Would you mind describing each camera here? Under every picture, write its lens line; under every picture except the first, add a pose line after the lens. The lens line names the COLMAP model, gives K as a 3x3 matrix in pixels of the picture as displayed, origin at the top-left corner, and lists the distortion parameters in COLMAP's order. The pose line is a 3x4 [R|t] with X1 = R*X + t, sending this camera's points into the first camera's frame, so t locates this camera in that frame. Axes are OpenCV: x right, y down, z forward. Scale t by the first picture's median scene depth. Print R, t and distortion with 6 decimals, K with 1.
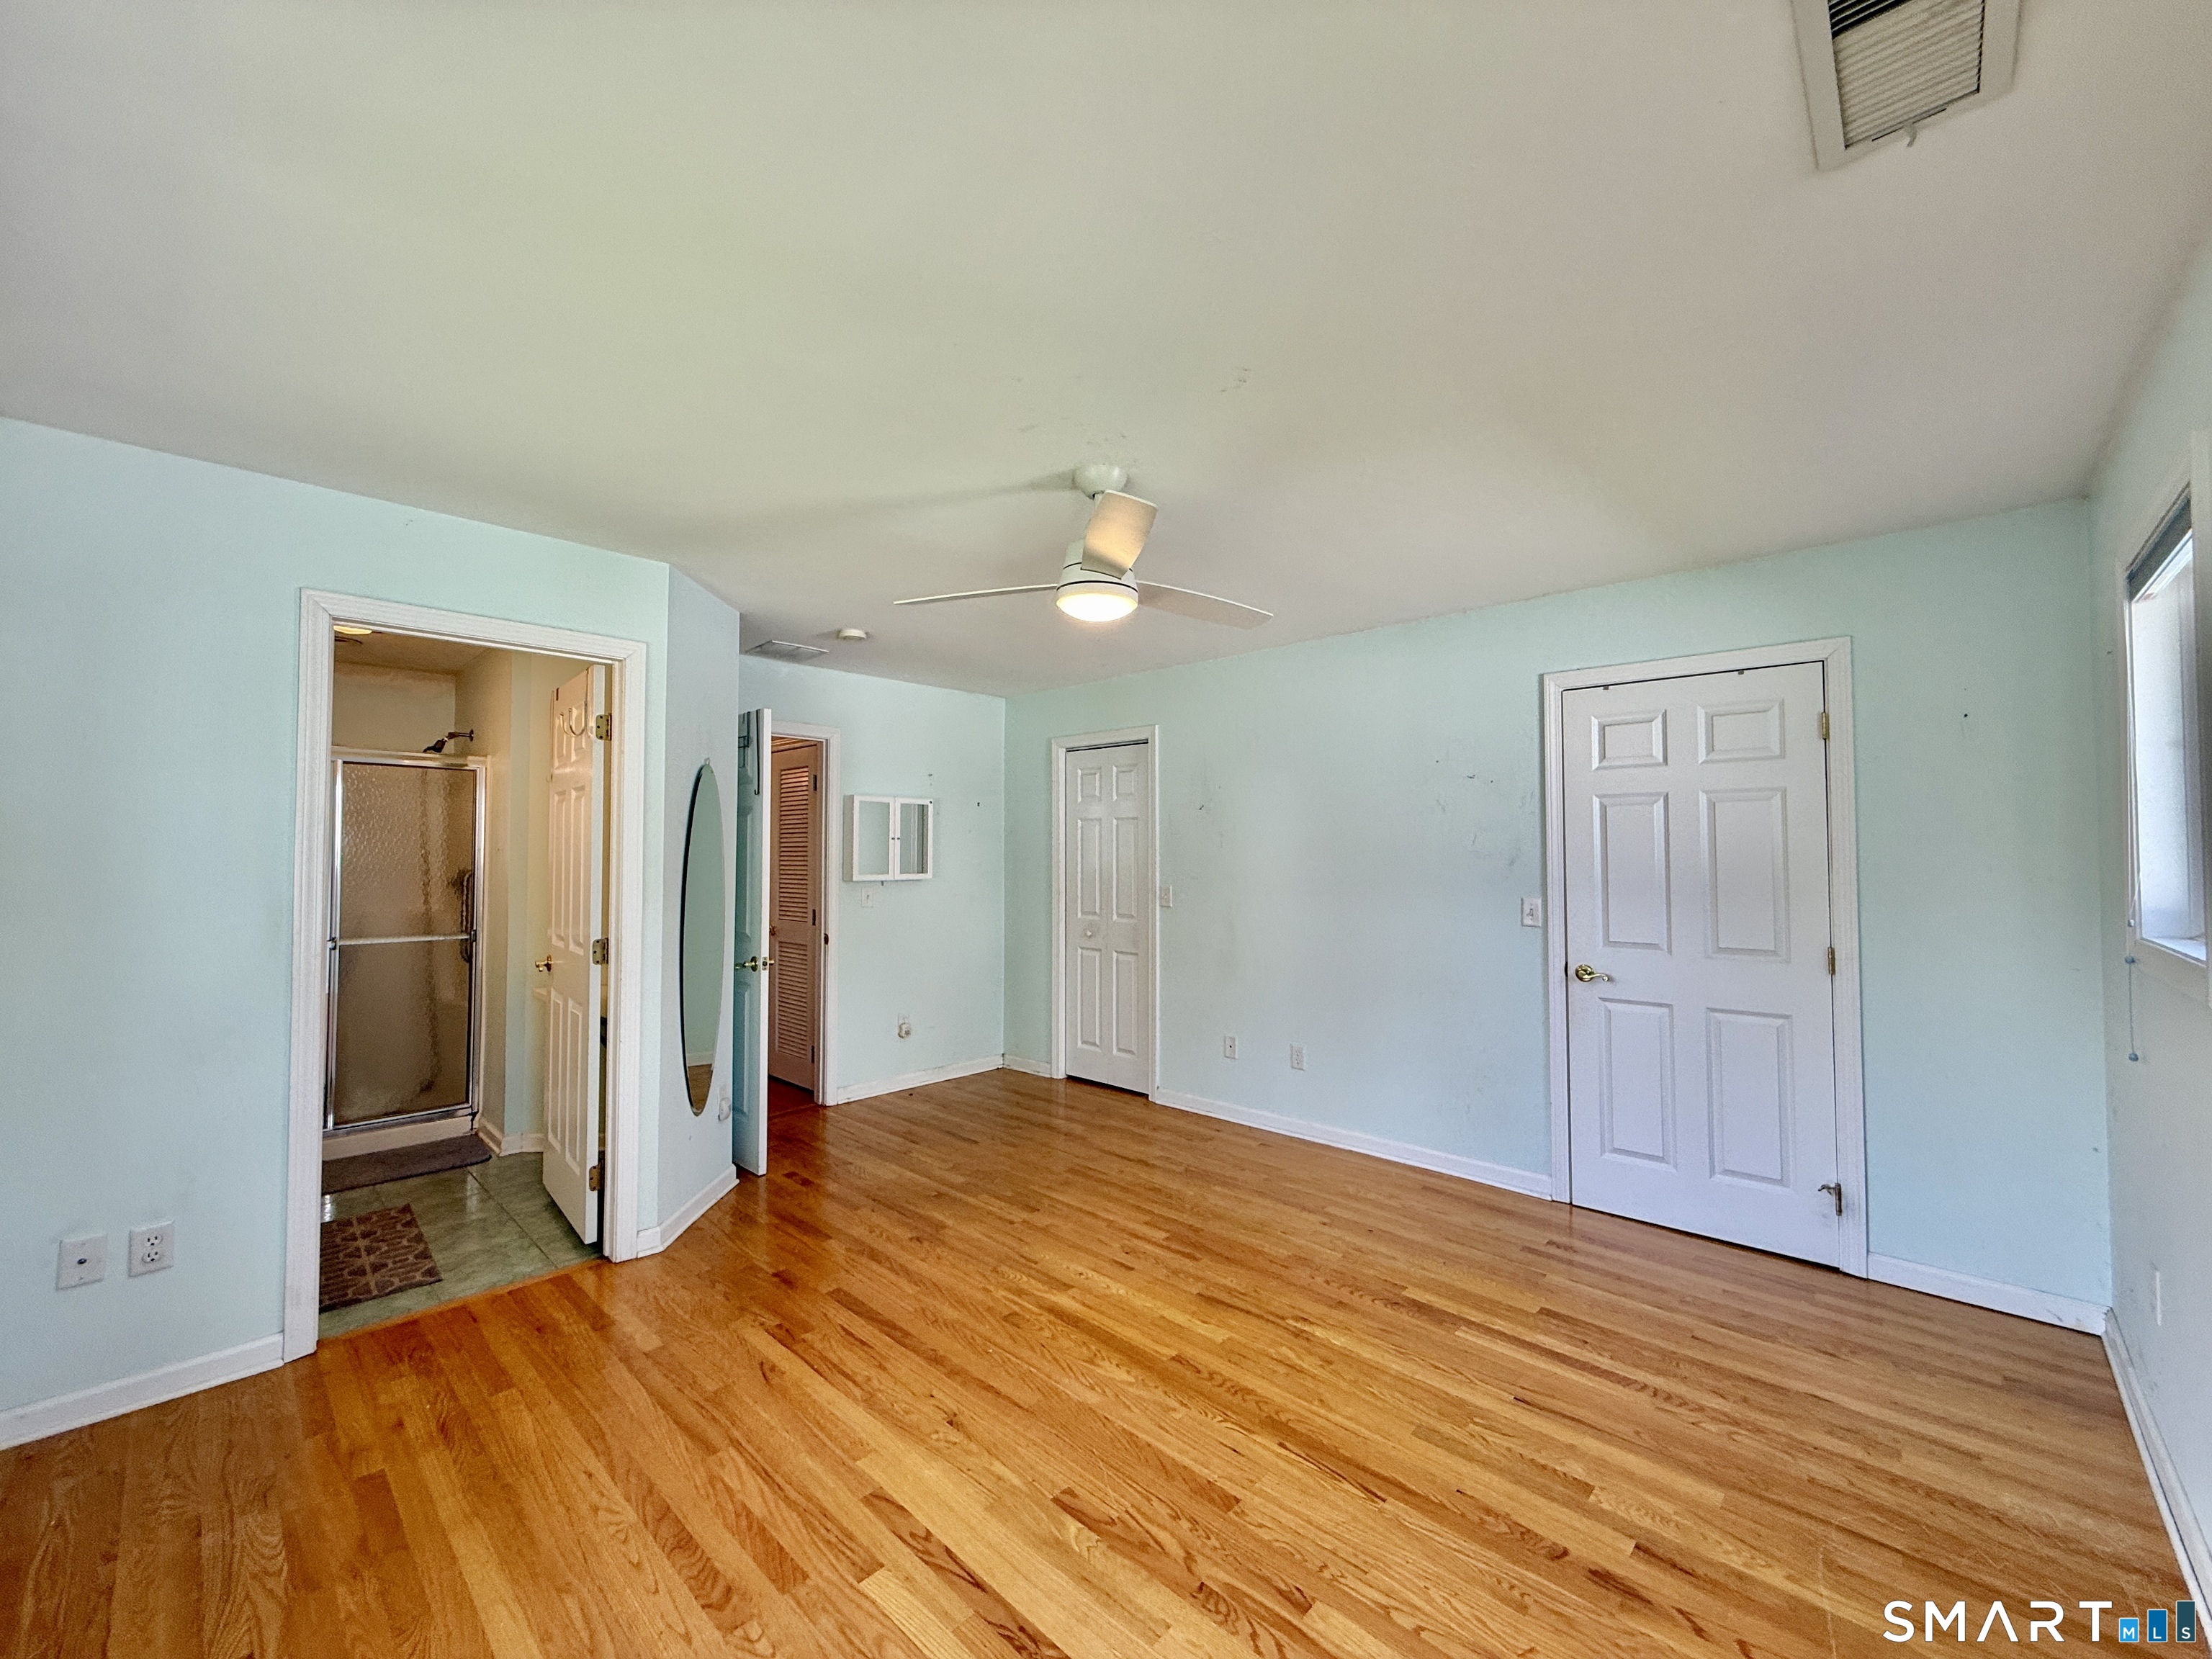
lens RADIAL K [[883.9, 0, 1105.8], [0, 883.9, 829.0], [0, 0, 1]] dist [0.002286, -0.000306]
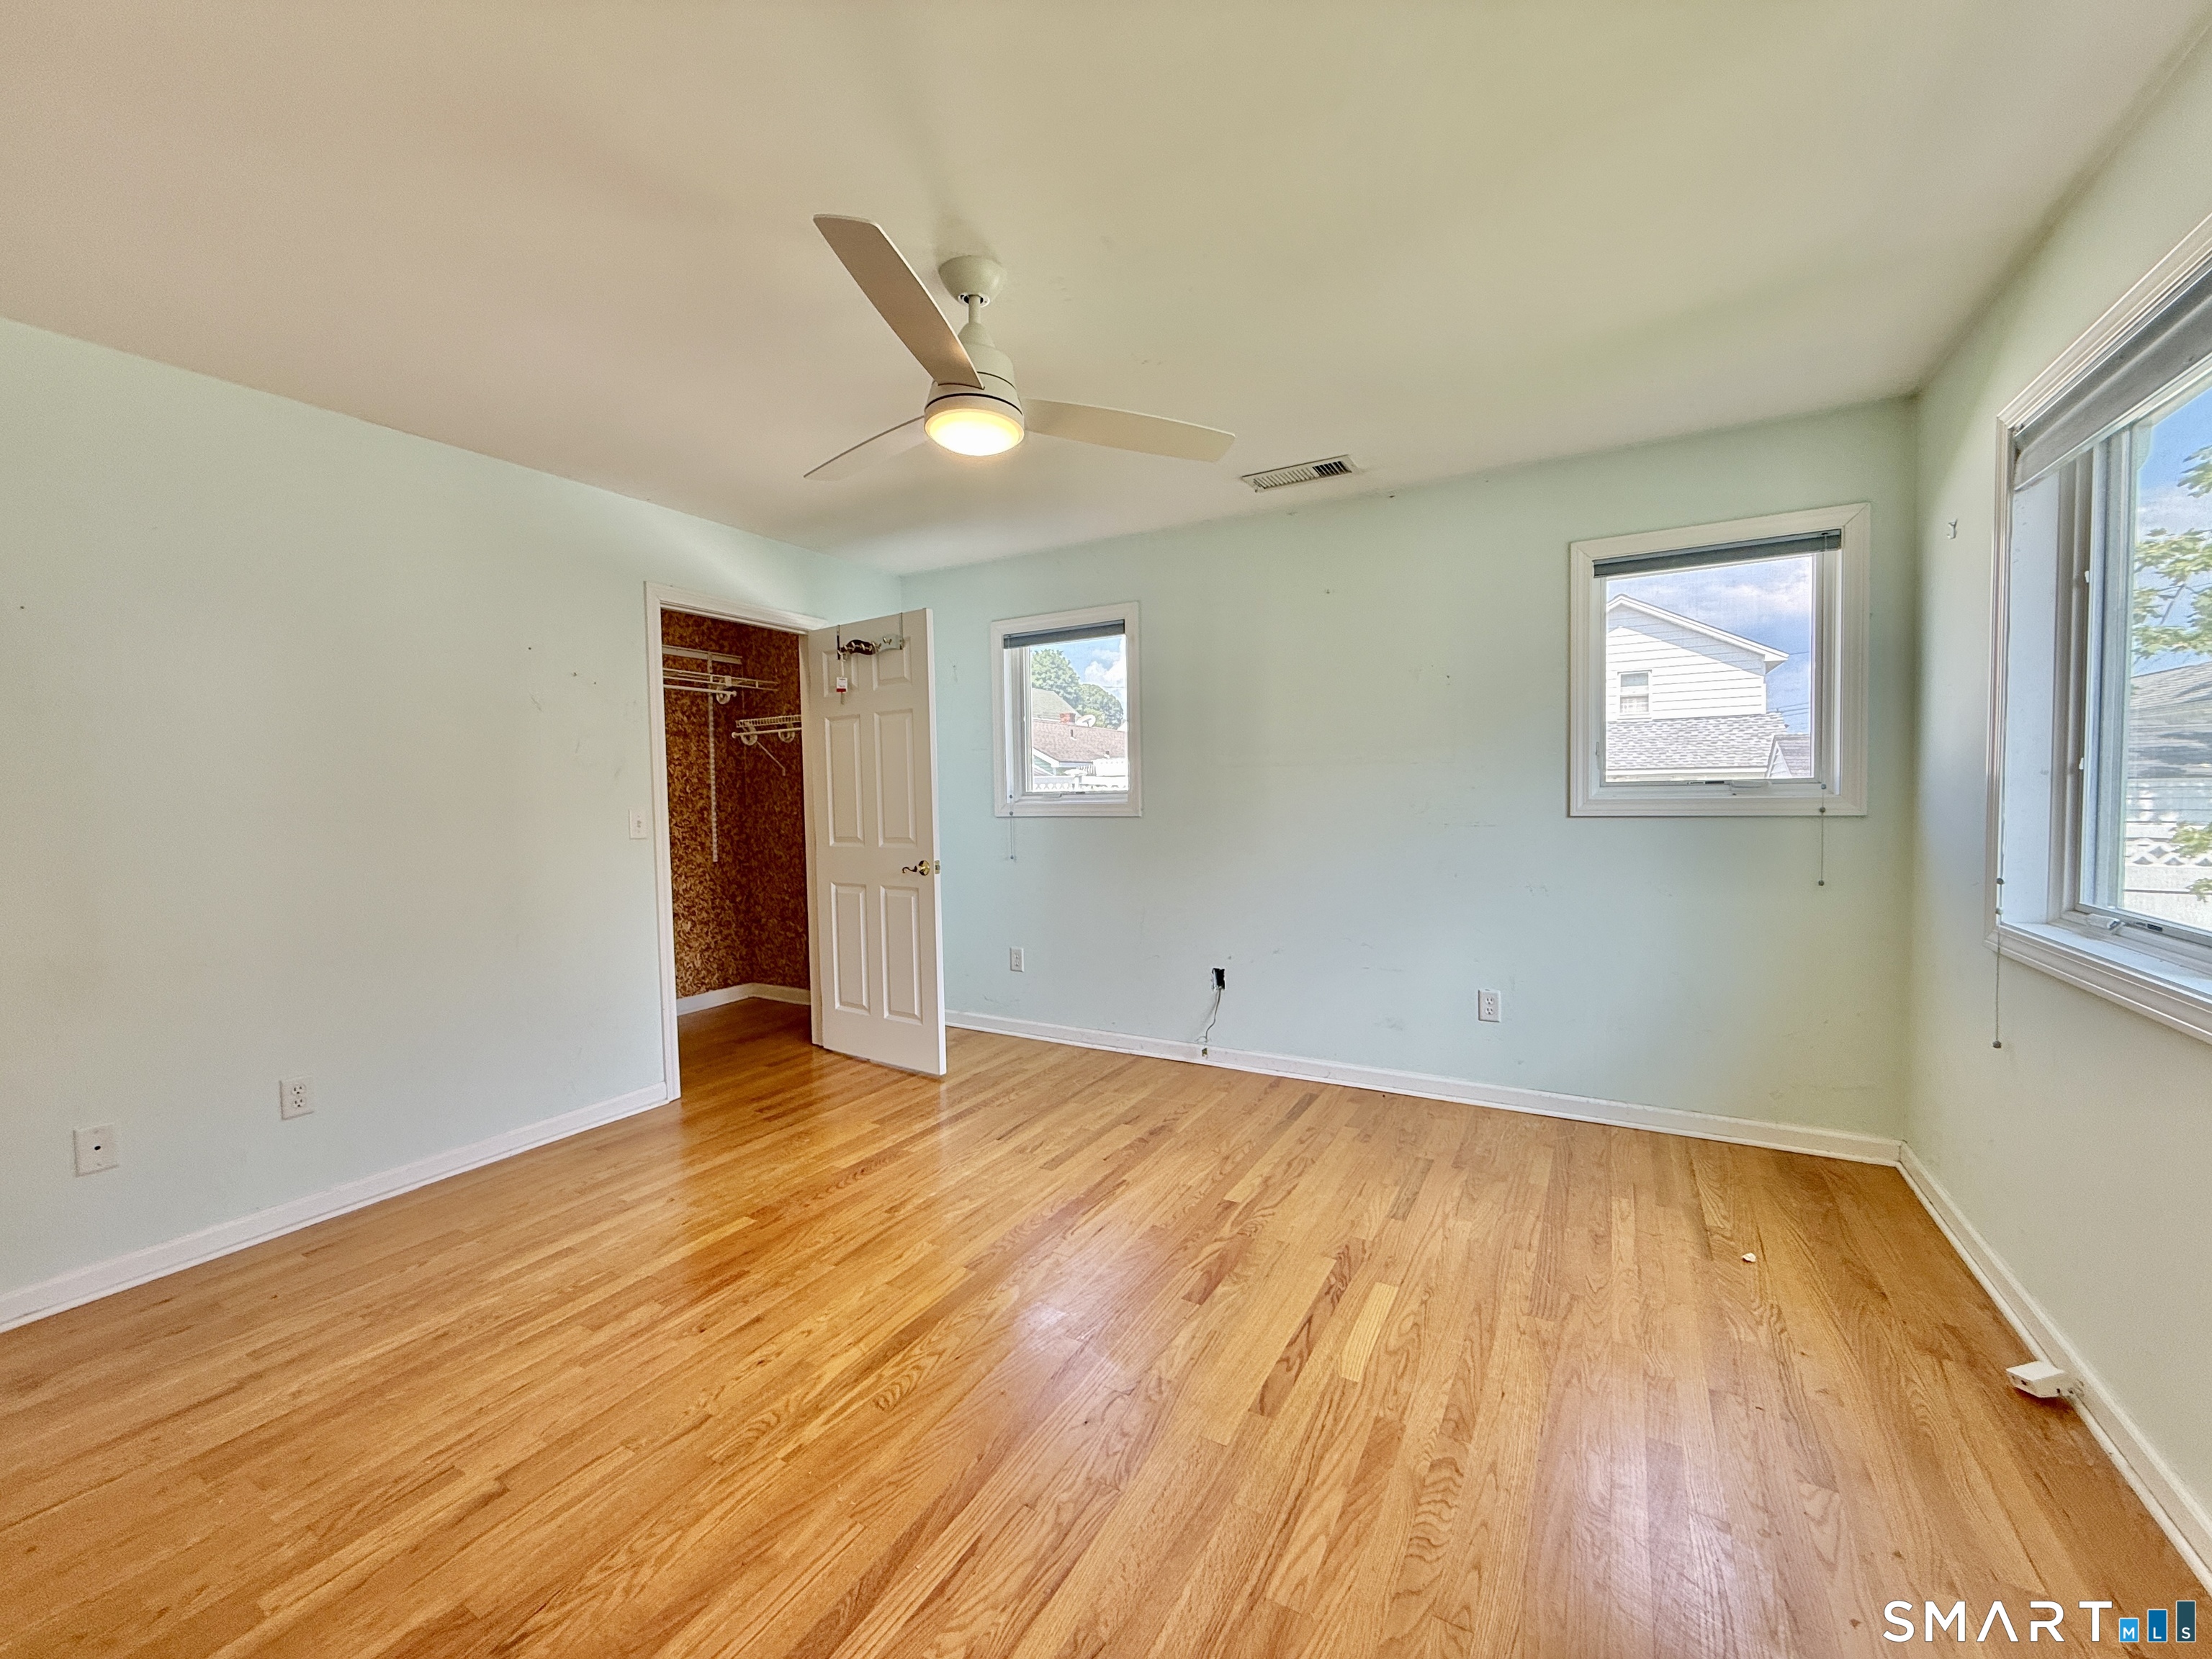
lens RADIAL K [[883.9, 0, 1103.4], [0, 883.9, 829.1], [0, 0, 1]] dist [0.002286, -0.000306]
pose [[-0.229353, -0.036308, 0.972666, -1.021637], [-0.008979, 0.999340, 0.035186, 0.106812], [-0.973302, -0.000663, -0.229528, 1.276131]]
